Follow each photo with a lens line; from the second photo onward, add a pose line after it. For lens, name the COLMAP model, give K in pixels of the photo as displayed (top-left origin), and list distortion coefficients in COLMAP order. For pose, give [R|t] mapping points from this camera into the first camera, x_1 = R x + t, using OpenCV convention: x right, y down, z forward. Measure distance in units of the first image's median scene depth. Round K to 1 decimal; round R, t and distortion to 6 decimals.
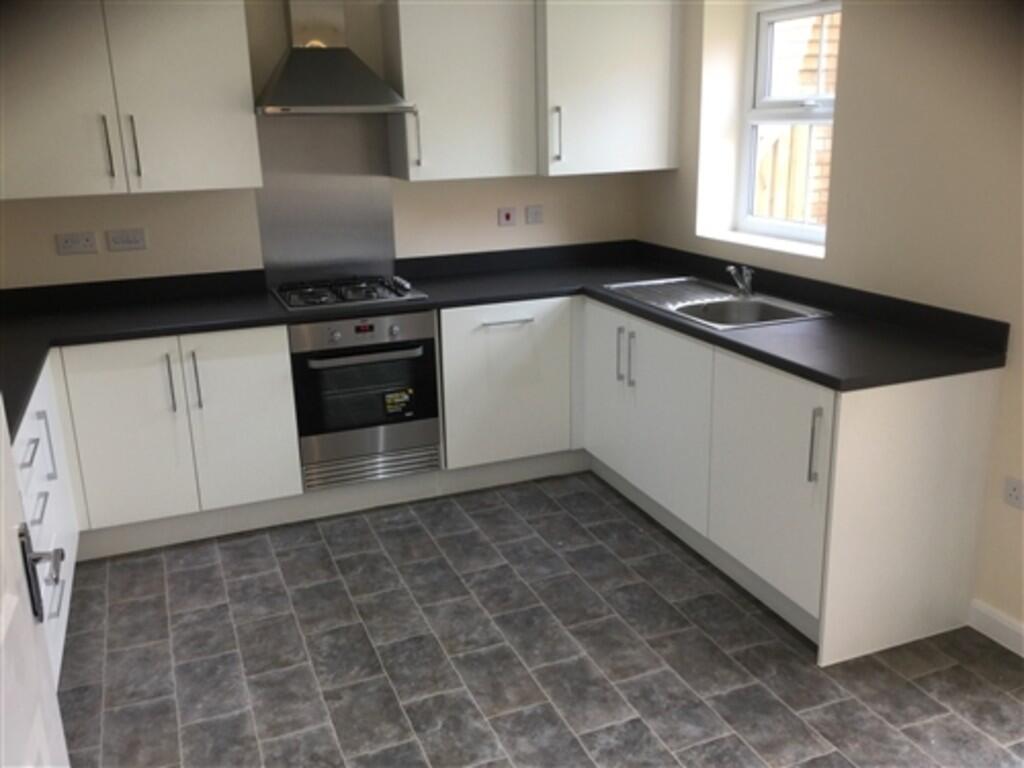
lens RADIAL K [[910.8, 0, 516.4], [0, 910.8, 380.3], [0, 0, 1]] dist [0.128974, -0.273515]
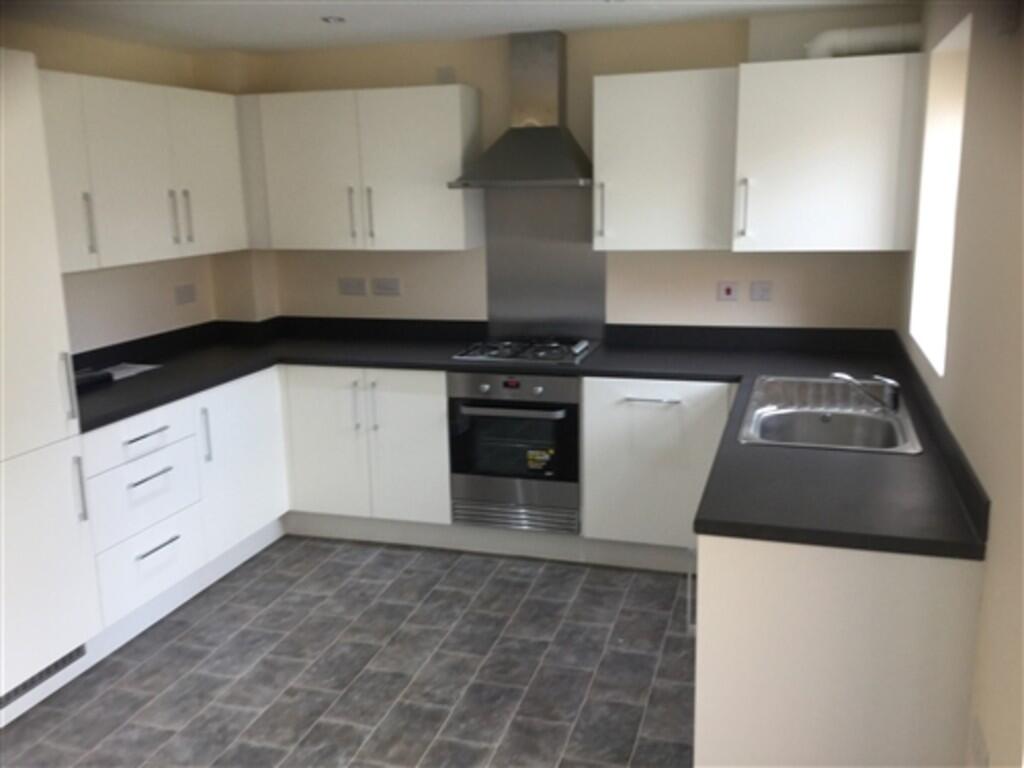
lens RADIAL K [[910.8, 0, 516.4], [0, 910.8, 380.3], [0, 0, 1]] dist [0.128974, -0.273515]
pose [[0.779559, 0.138891, -0.610735, 0.488417], [-0.170422, 0.985349, 0.006553, -0.070022], [0.602698, 0.098974, 0.791808, 0.161852]]
